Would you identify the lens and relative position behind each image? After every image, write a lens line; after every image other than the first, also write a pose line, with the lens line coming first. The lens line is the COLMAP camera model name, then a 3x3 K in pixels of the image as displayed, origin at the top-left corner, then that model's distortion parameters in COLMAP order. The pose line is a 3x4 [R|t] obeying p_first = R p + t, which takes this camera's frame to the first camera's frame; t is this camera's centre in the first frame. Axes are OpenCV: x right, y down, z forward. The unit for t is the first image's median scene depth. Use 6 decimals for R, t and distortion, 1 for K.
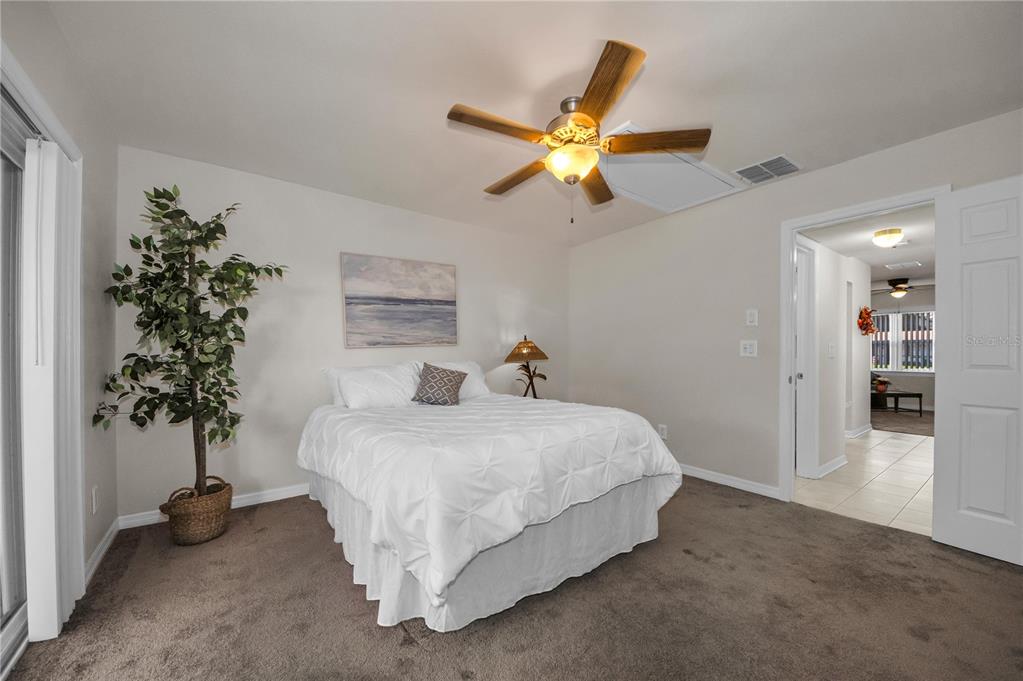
lens RADIAL K [[383.7, 0, 509.9], [0, 383.7, 355.2], [0, 0, 1]] dist [0.000672, 0.000025]
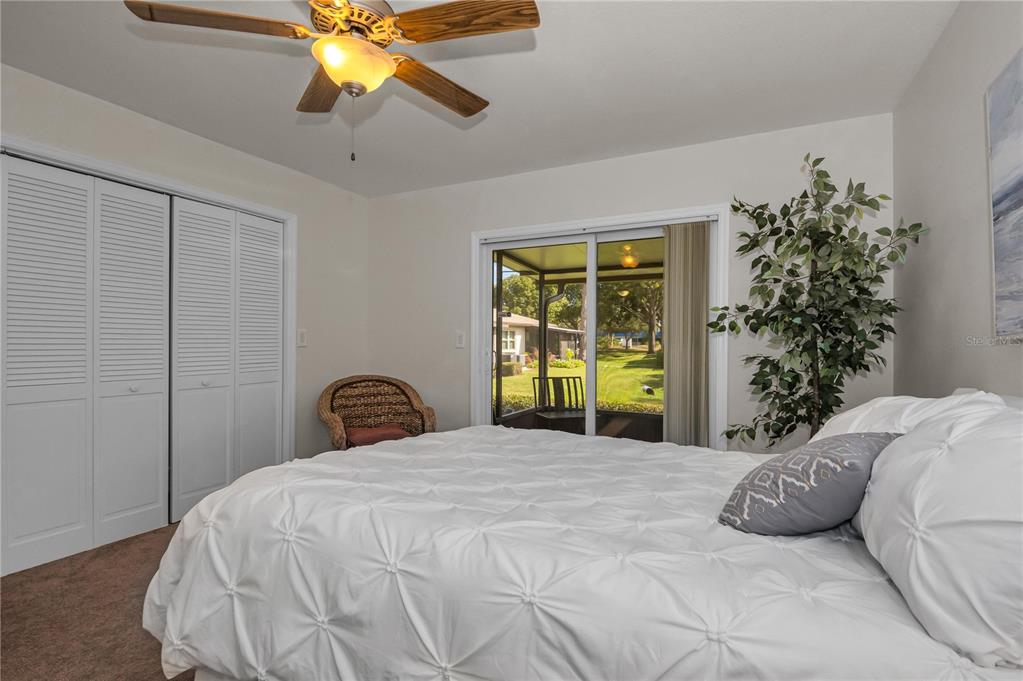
lens RADIAL K [[435.3, 0, 511.5], [0, 435.3, 340.5], [0, 0, 1]] dist [-0.000074, -0.000051]
pose [[-0.884529, -0.008899, -0.466400, 0.125921], [-0.013445, 0.999889, 0.006420, -0.017481], [0.466292, 0.011949, -0.884550, 1.025319]]
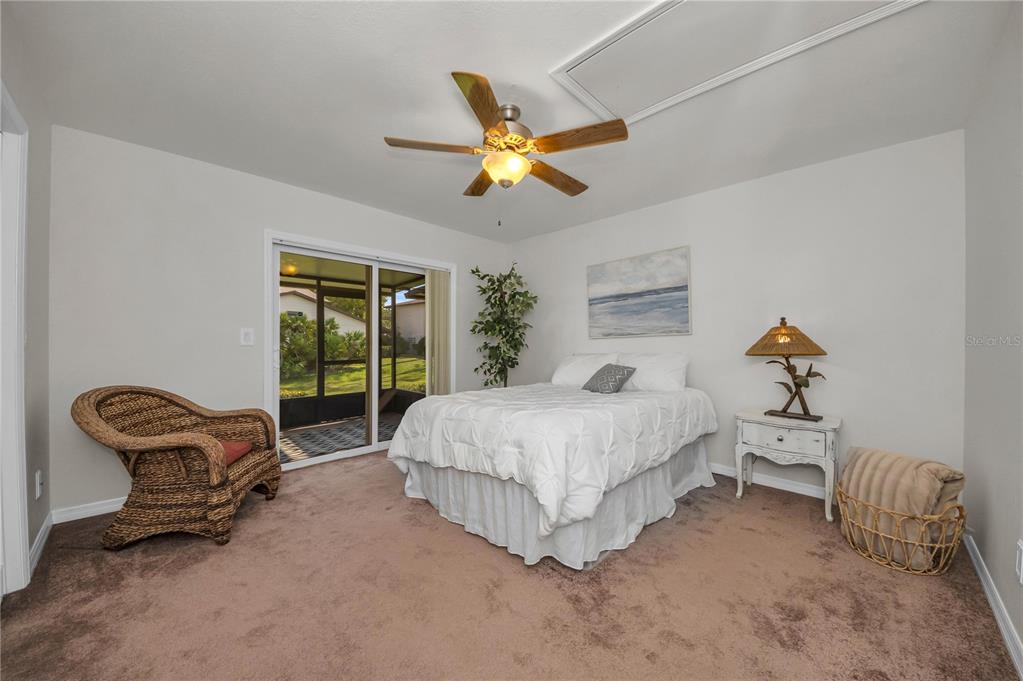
lens RADIAL K [[359.5, 0, 511.5], [0, 359.5, 340.5], [0, 0, 1]] dist [-0.000097, -0.000002]
pose [[0.131054, 0.000026, -0.991375, 0.678654], [-0.008598, 0.999962, -0.001110, -0.007846], [0.991338, 0.008670, 0.131050, 0.516639]]
